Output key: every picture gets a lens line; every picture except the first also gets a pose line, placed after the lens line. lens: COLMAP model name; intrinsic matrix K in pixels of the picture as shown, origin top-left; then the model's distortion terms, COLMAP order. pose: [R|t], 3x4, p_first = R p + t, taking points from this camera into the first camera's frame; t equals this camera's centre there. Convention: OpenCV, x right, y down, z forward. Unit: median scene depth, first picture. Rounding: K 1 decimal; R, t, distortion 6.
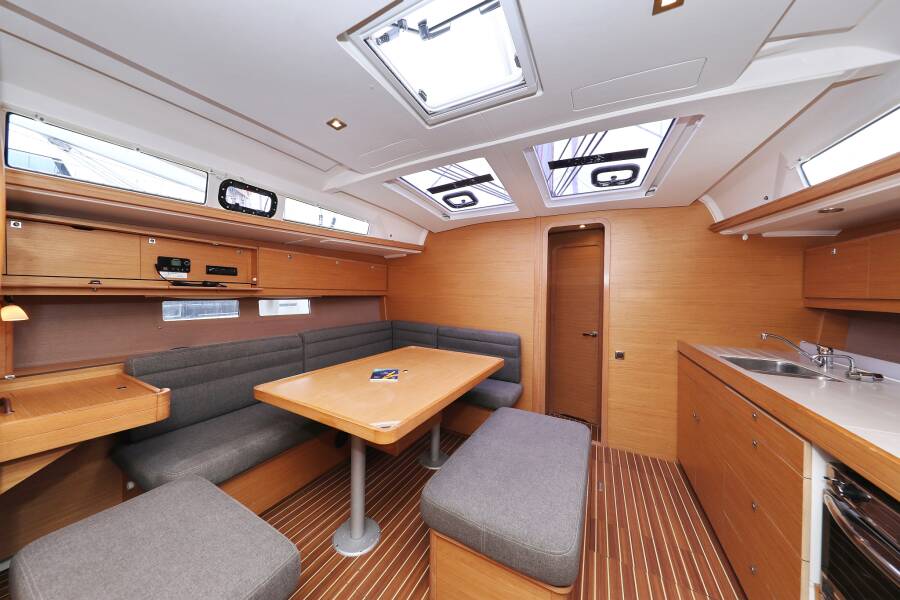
lens RADIAL K [[290.9, 0, 433.7], [0, 290.9, 293.8], [0, 0, 1]] dist [0.006540, -0.000436]
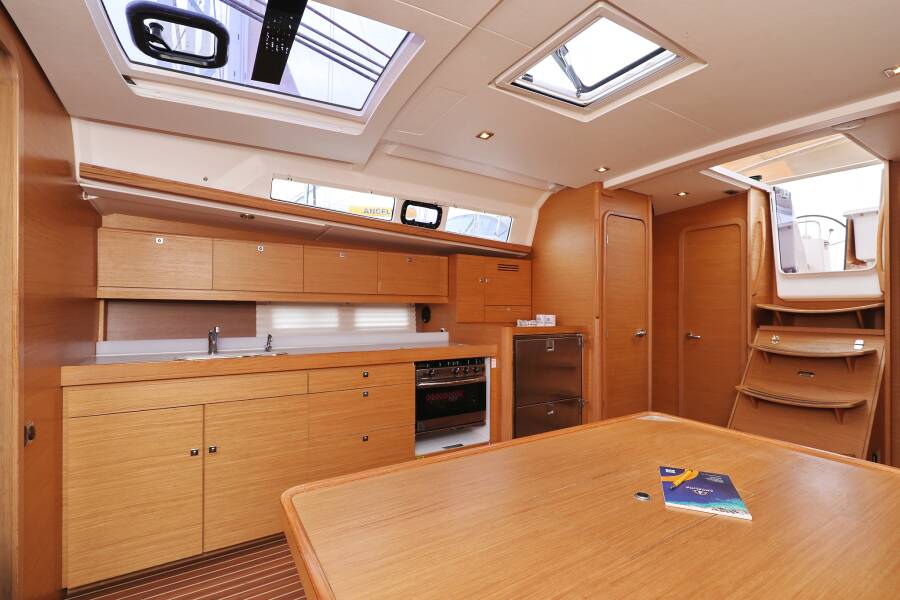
lens RADIAL K [[416.0, 0, 430.8], [0, 416.0, 308.3], [0, 0, 1]] dist [0.003999, -0.000323]
pose [[-0.857385, -0.029488, 0.513830, -0.119975], [-0.028193, 0.999549, 0.010319, 0.036473], [-0.513903, -0.005639, -0.857830, 1.434473]]
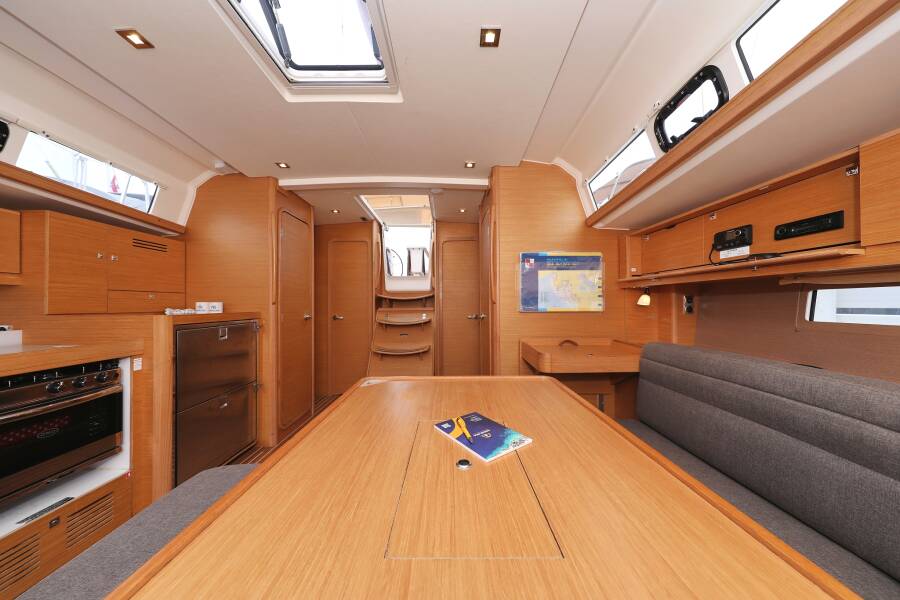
lens RADIAL K [[290.9, 0, 455.2], [0, 290.9, 300.4], [0, 0, 1]] dist [0.006540, -0.000436]
pose [[-0.866806, -0.022194, -0.498151, 0.079009], [-0.010974, 0.999616, -0.025441, 0.075932], [0.498525, -0.016585, -0.866717, 1.184309]]
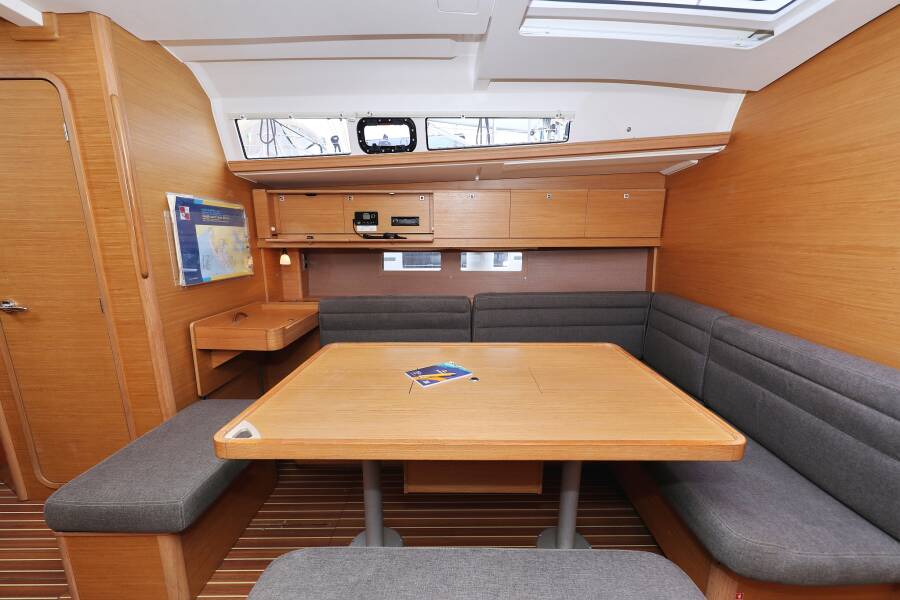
lens RADIAL K [[358.3, 0, 466.7], [0, 358.3, 314.0], [0, 0, 1]] dist [0.002766, -0.000070]
pose [[0.496142, 0.161314, -0.853124, 0.449132], [0.008633, 0.981624, 0.190632, -0.002251], [0.868198, -0.101946, 0.485632, 0.589839]]
